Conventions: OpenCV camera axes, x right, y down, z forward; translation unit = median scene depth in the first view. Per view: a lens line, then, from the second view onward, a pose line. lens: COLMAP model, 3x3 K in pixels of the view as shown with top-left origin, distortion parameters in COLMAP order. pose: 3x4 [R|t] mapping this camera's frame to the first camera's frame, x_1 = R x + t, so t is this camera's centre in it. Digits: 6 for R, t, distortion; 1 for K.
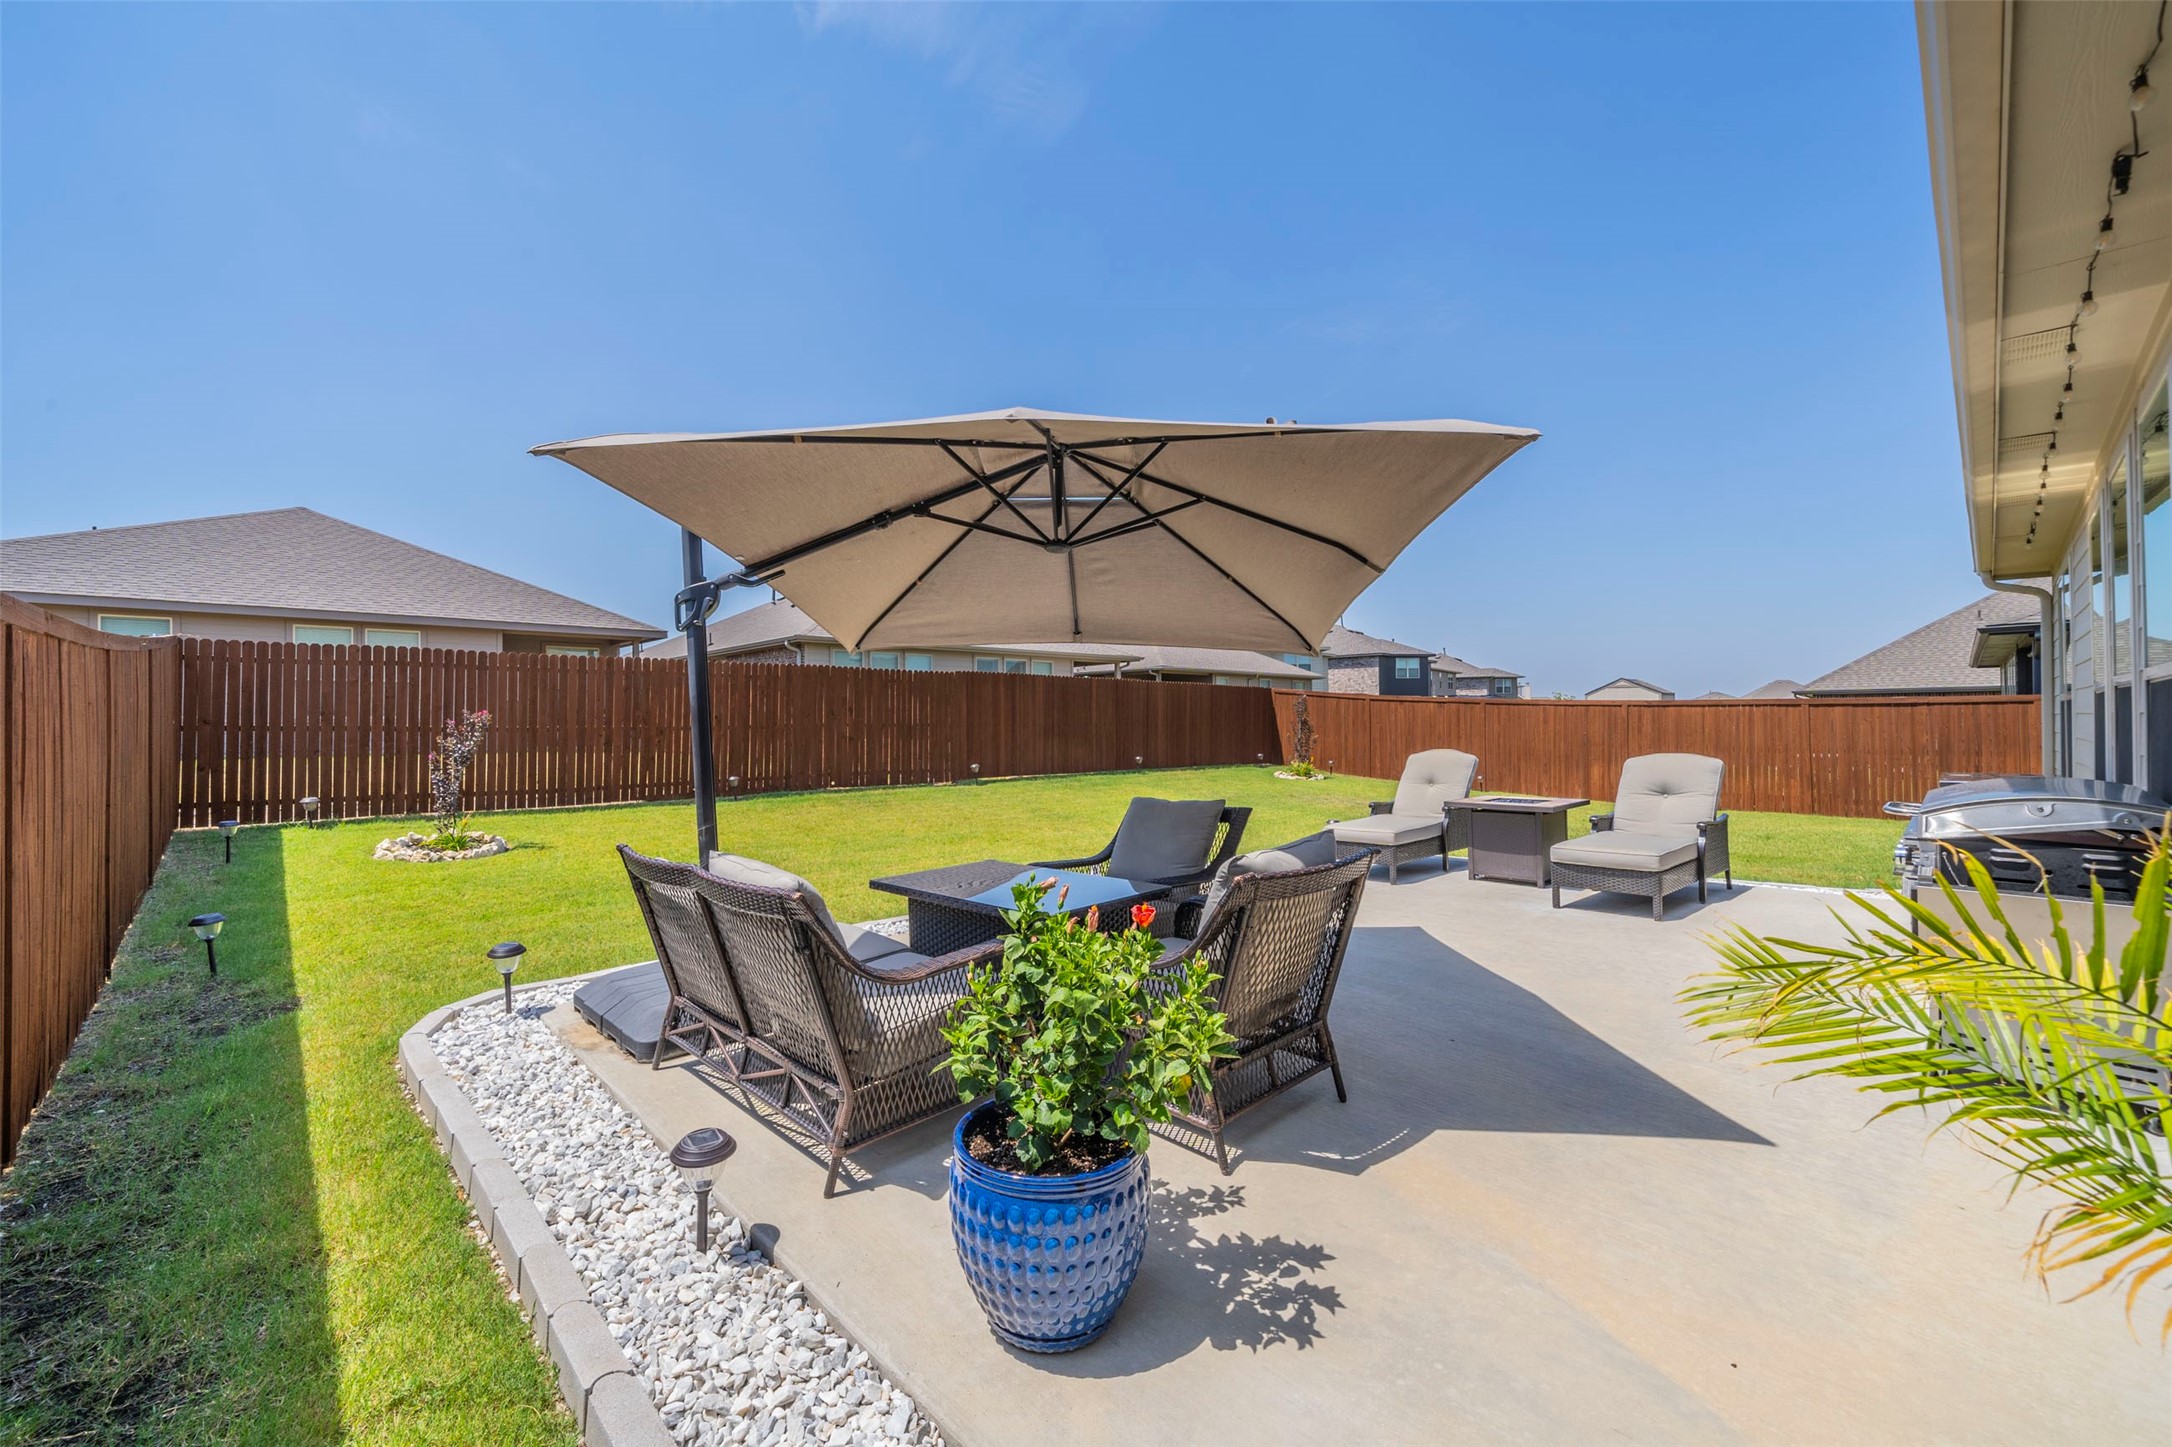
lens RADIAL K [[843.3, 0, 1068.0], [0, 843.3, 709.4], [0, 0, 1]] dist [-0.003108, -0.000159]
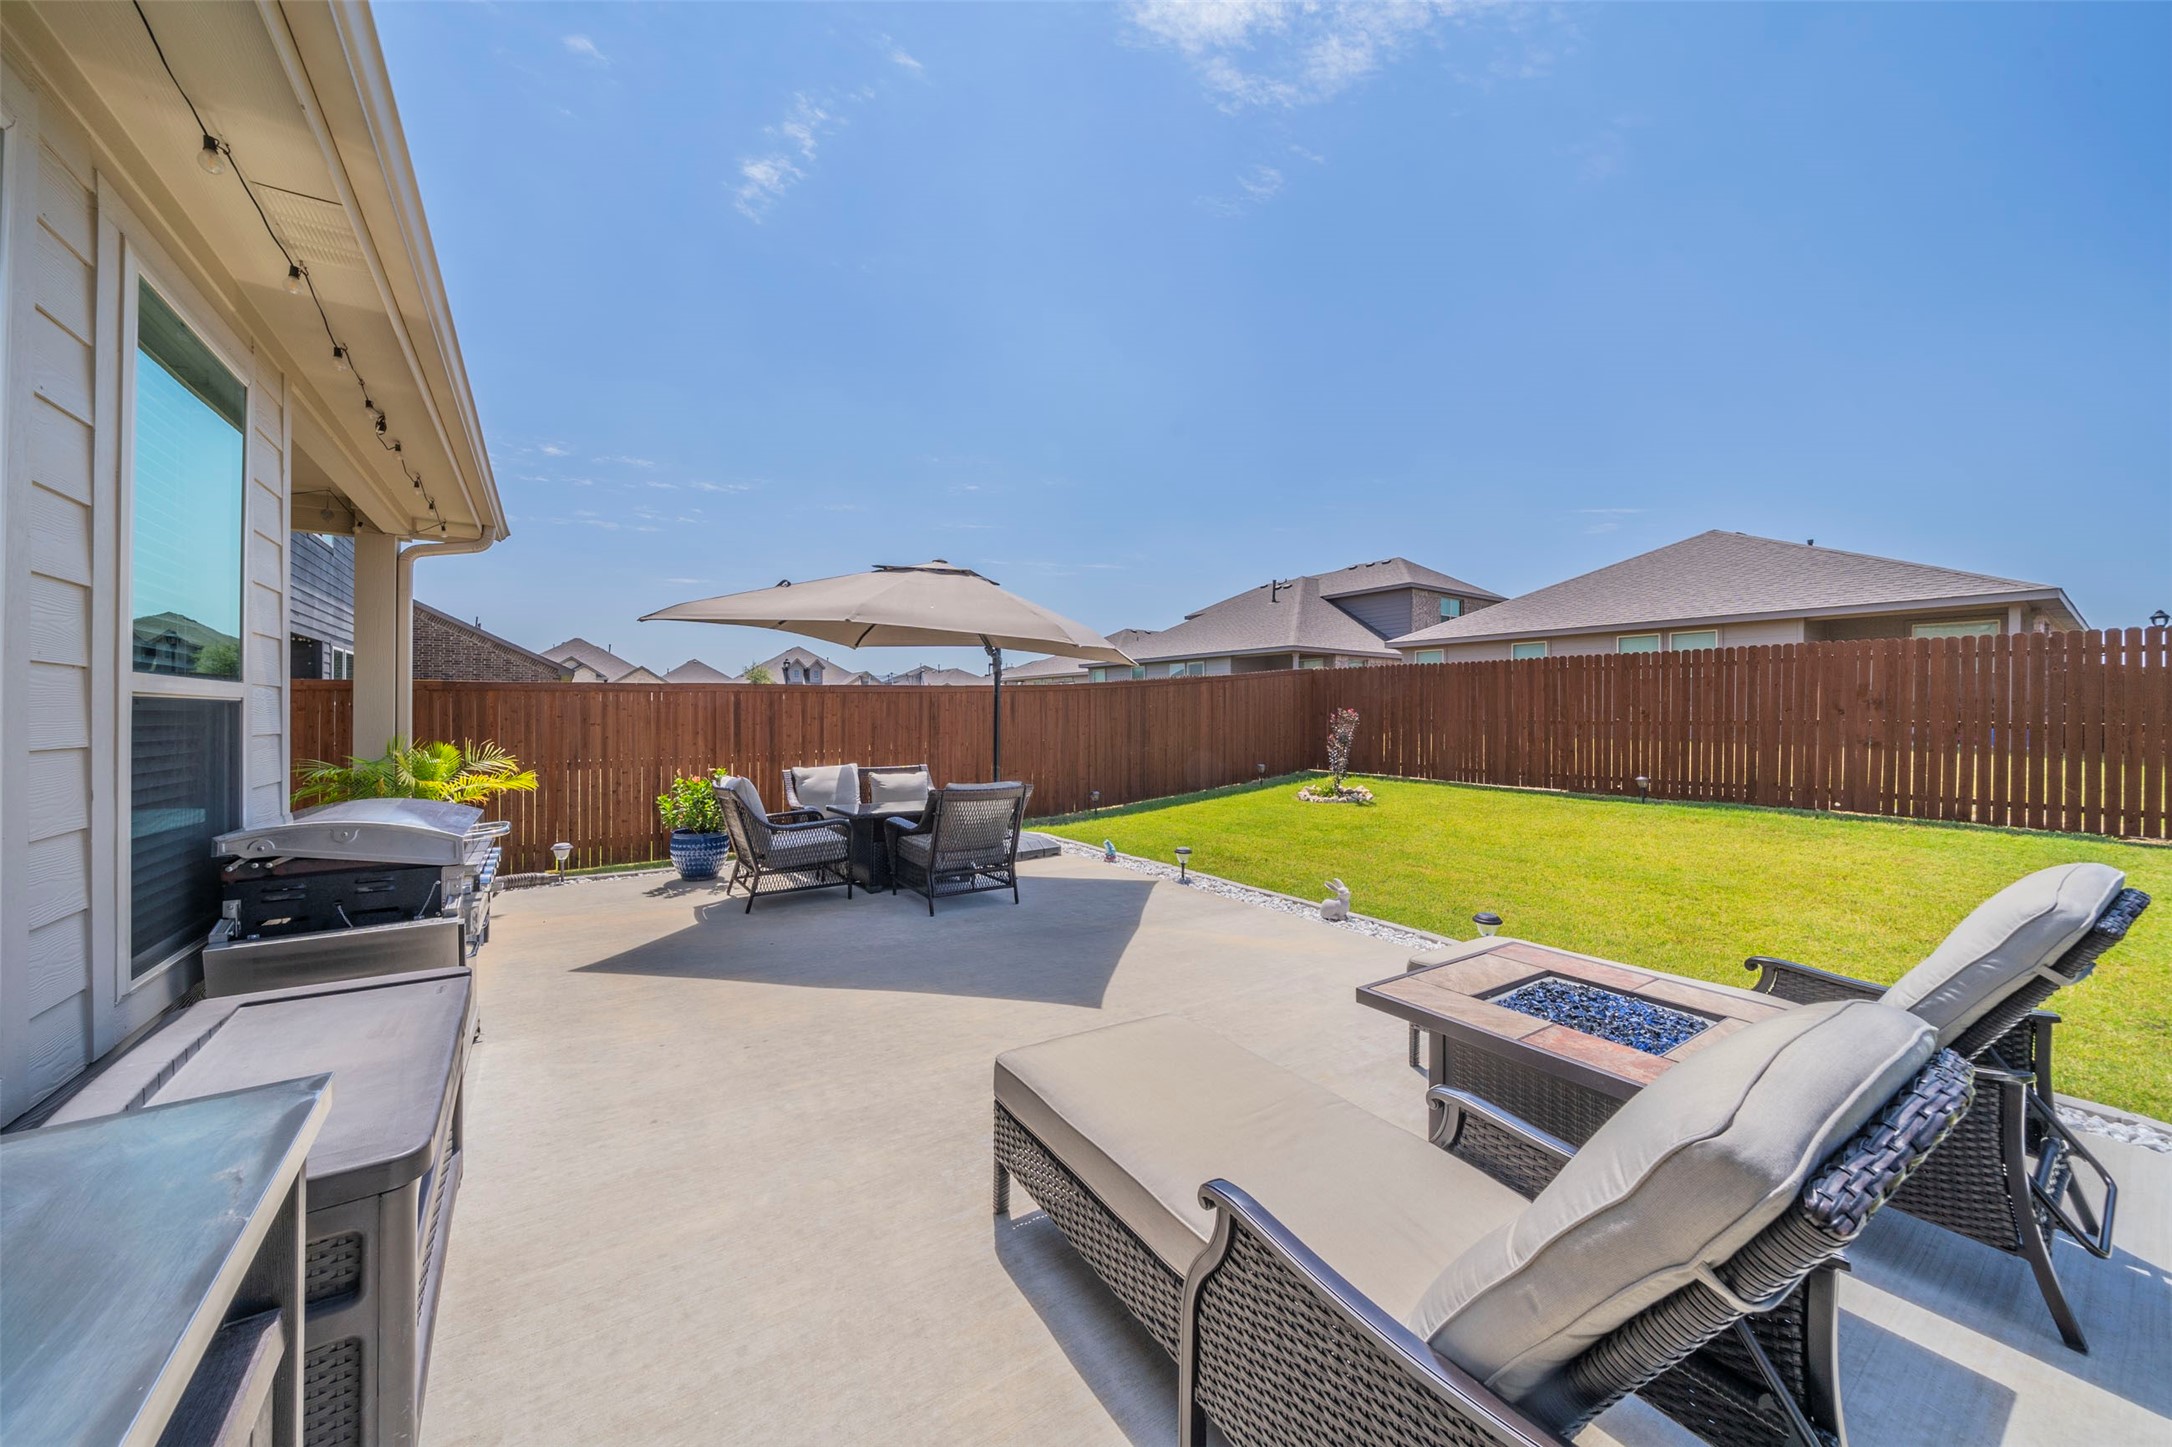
lens RADIAL K [[774.4, 0, 1066.2], [0, 774.4, 717.5], [0, 0, 1]] dist [-0.000183, 0.000069]
pose [[-0.166712, 0.008569, -0.985968, 0.337923], [0.009089, 0.999933, 0.007154, 0.002328], [0.985964, -0.007769, -0.166778, 0.346859]]
